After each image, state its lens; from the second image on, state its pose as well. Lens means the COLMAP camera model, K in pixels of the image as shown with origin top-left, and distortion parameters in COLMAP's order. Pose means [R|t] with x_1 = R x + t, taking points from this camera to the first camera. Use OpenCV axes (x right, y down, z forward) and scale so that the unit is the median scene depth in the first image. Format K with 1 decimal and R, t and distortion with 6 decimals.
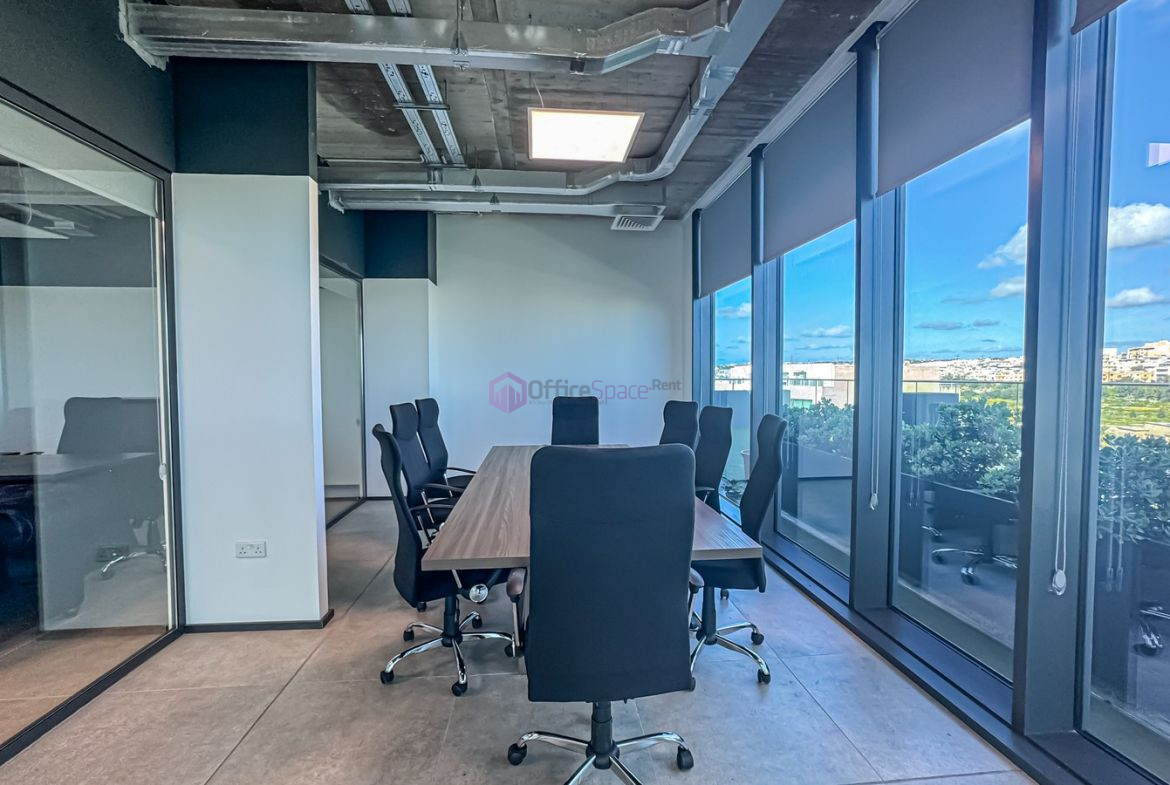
lens RADIAL K [[511.0, 0, 588.1], [0, 511.0, 394.2], [0, 0, 1]] dist [-0.016804, 0.007910]
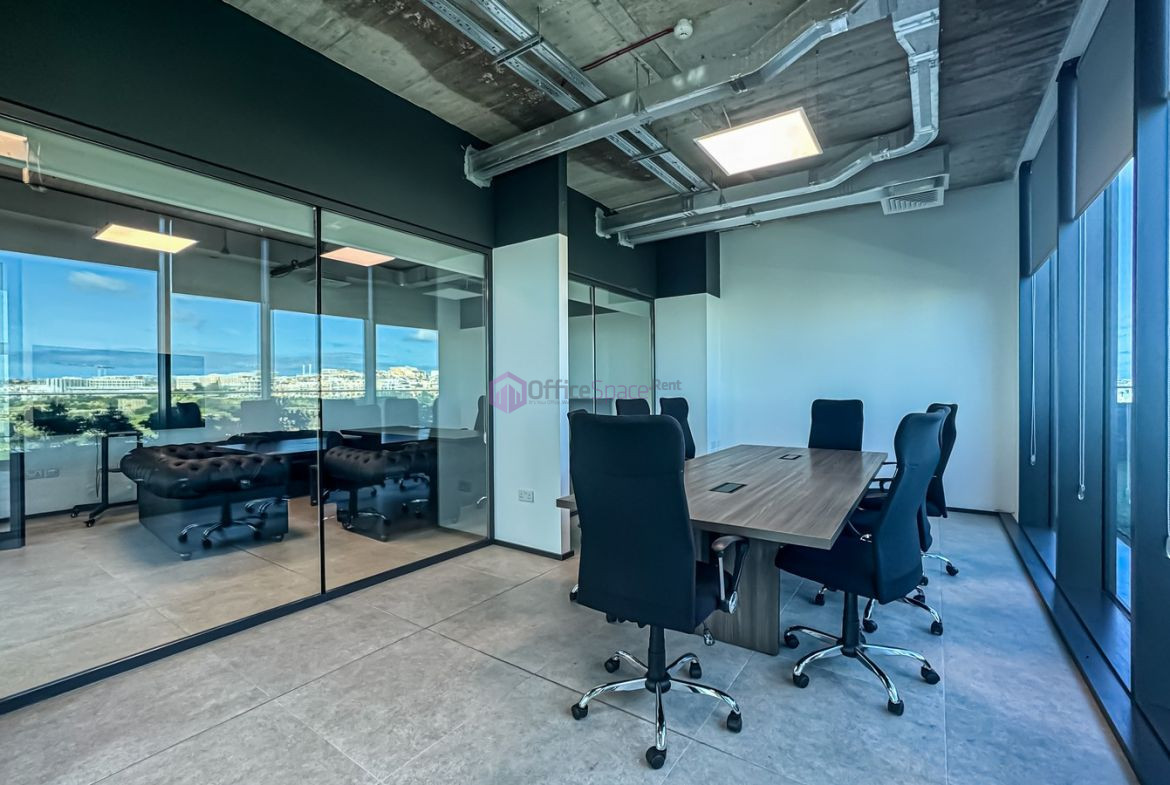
lens RADIAL K [[511.0, 0, 577.7], [0, 511.0, 393.5], [0, 0, 1]] dist [-0.016804, 0.007910]
pose [[0.760529, 0.005456, -0.649281, 0.385919], [-0.024518, 0.999493, -0.020320, 0.038514], [0.648841, 0.031373, 0.760277, -0.025203]]
